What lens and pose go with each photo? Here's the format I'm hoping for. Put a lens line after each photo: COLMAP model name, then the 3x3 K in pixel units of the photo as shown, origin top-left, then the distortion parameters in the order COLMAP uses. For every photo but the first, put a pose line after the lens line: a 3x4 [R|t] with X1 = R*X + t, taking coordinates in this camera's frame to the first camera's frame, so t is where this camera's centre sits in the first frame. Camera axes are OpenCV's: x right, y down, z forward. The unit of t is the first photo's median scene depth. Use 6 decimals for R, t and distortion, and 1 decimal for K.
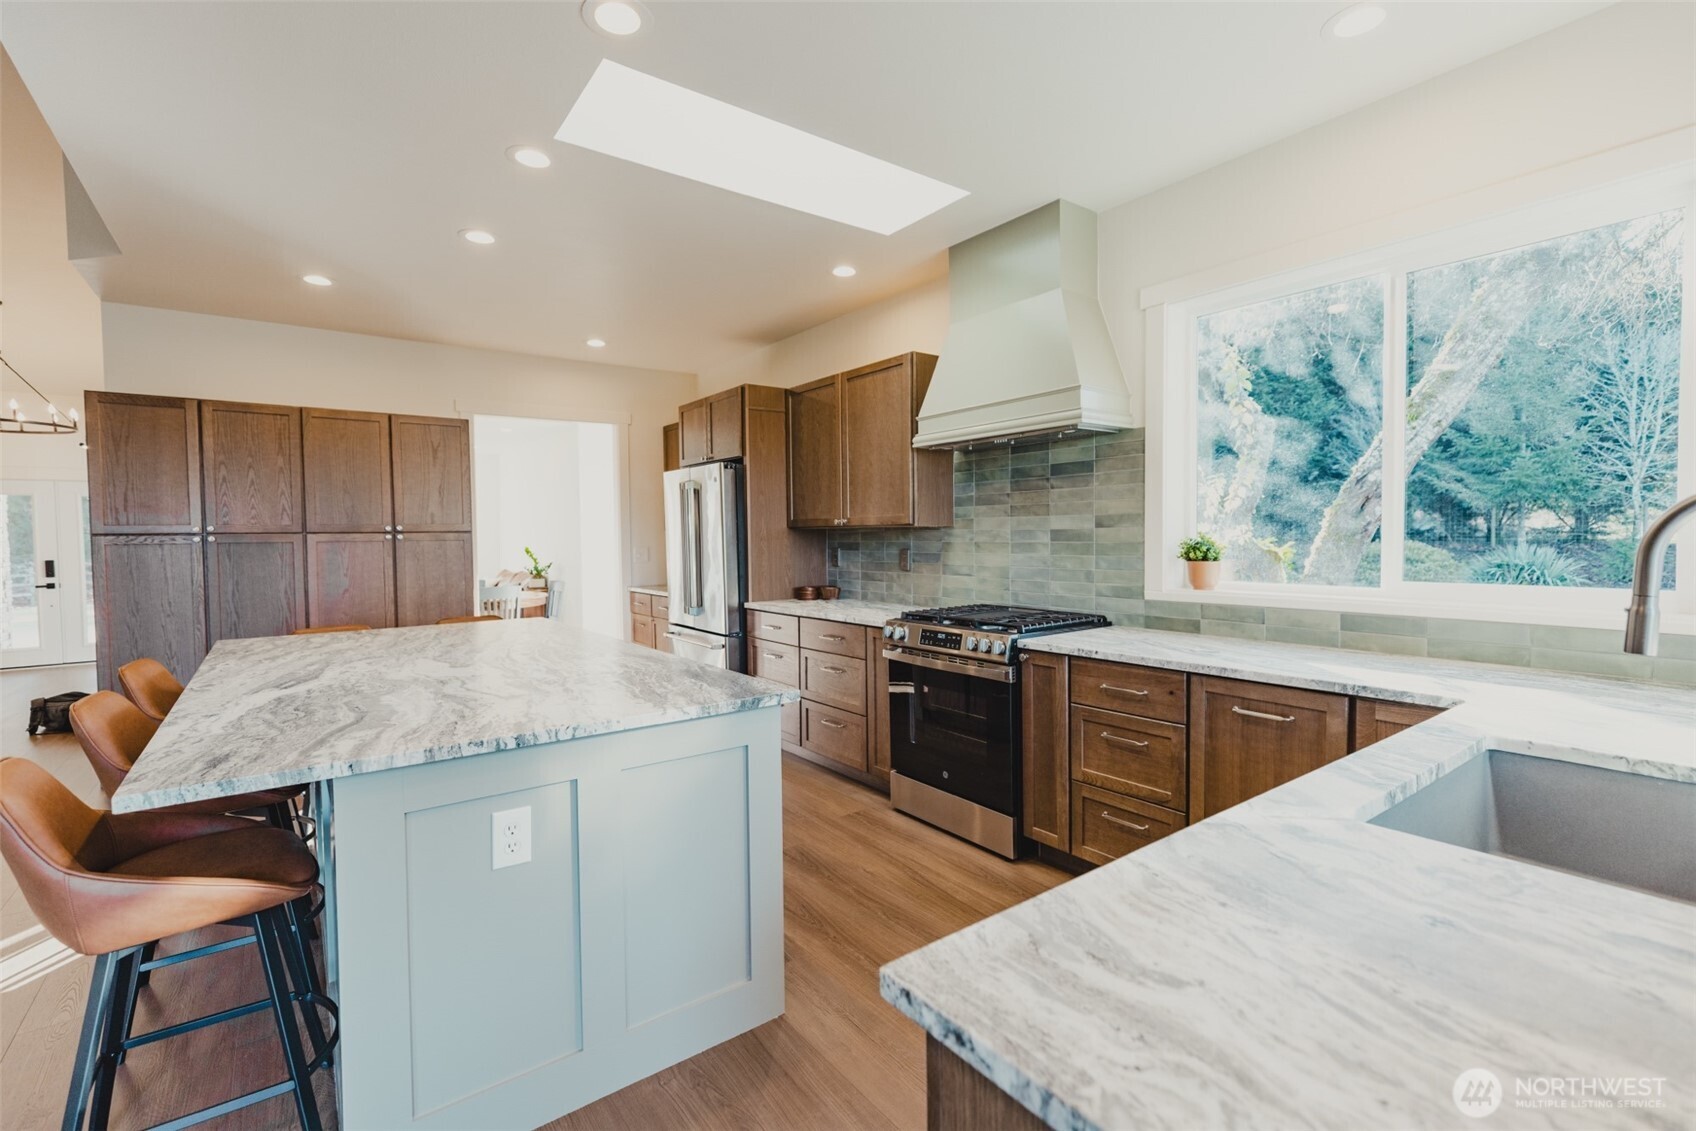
lens RADIAL K [[771.4, 0, 847.4], [0, 771.4, 559.5], [0, 0, 1]] dist [-0.006070, -0.000329]
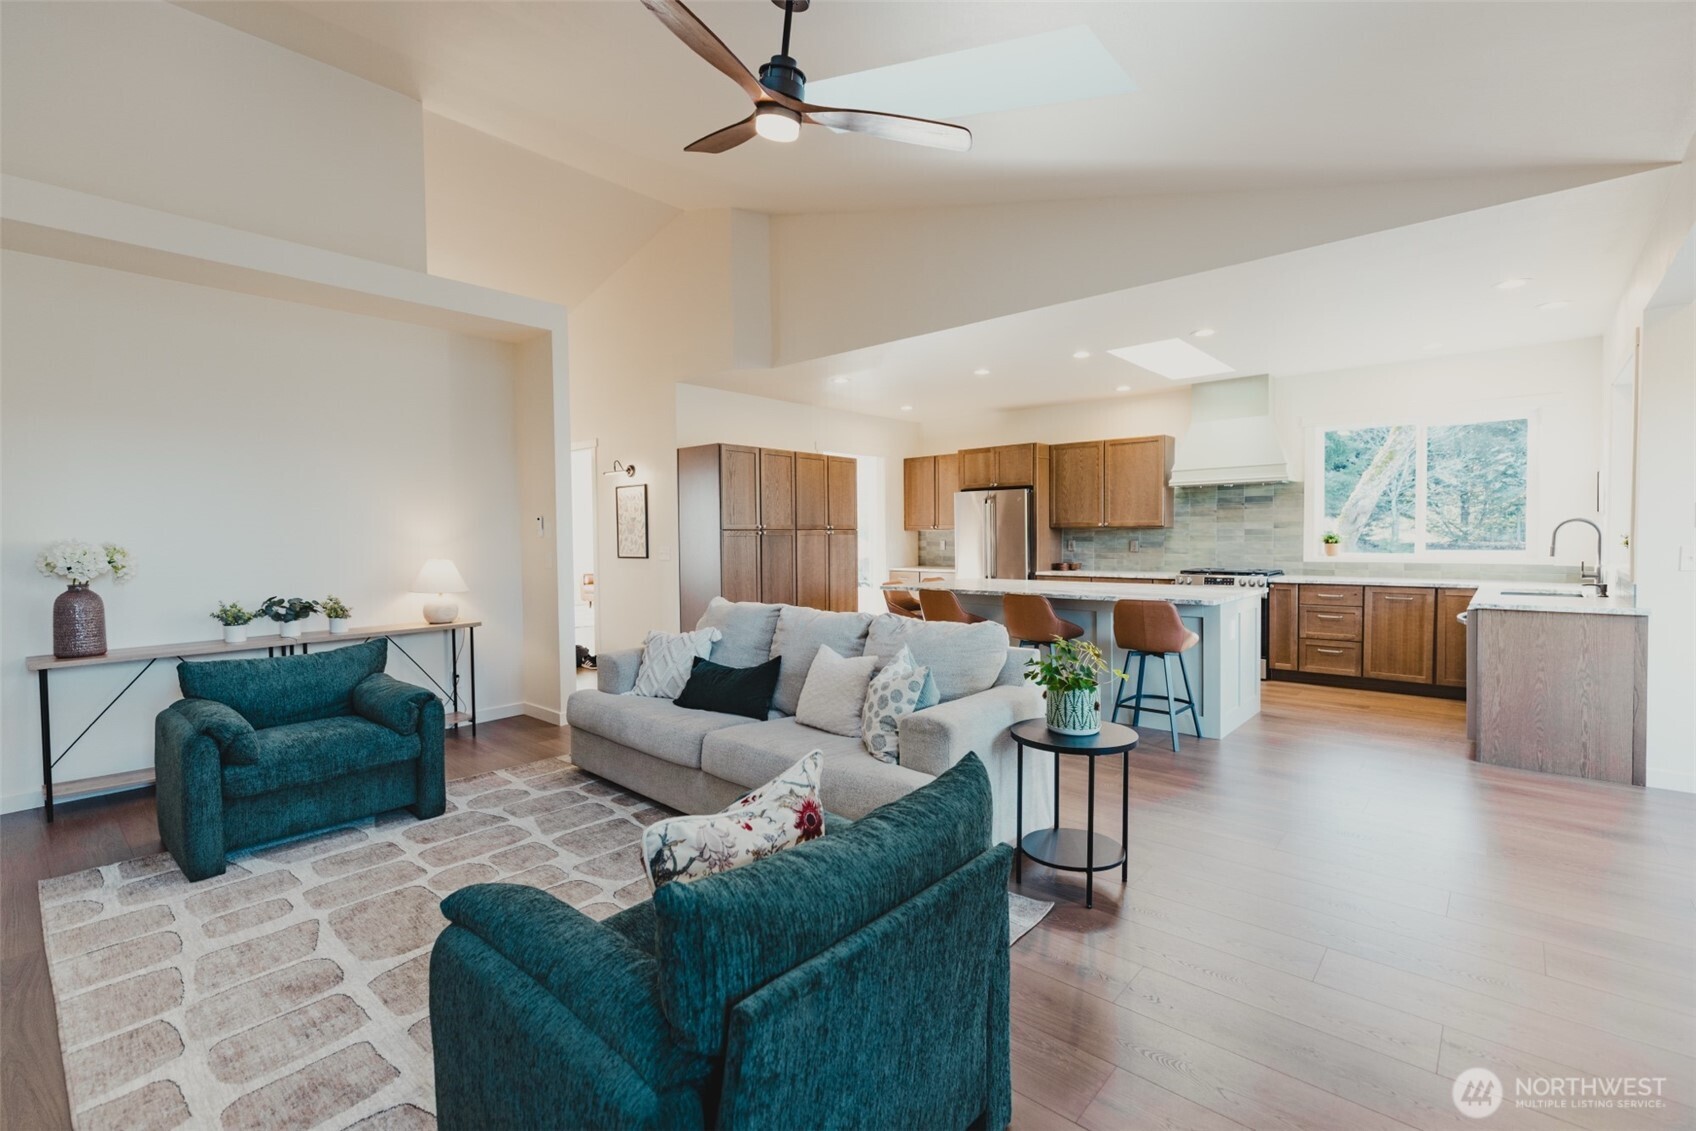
lens RADIAL K [[771.4, 0, 848.3], [0, 771.4, 560.9], [0, 0, 1]] dist [-0.006070, -0.000329]
pose [[0.977478, -0.004141, 0.210997, -1.156168], [0.004160, 0.999991, 0.000358, 0.038670], [-0.210996, 0.000528, 0.977487, -0.735110]]
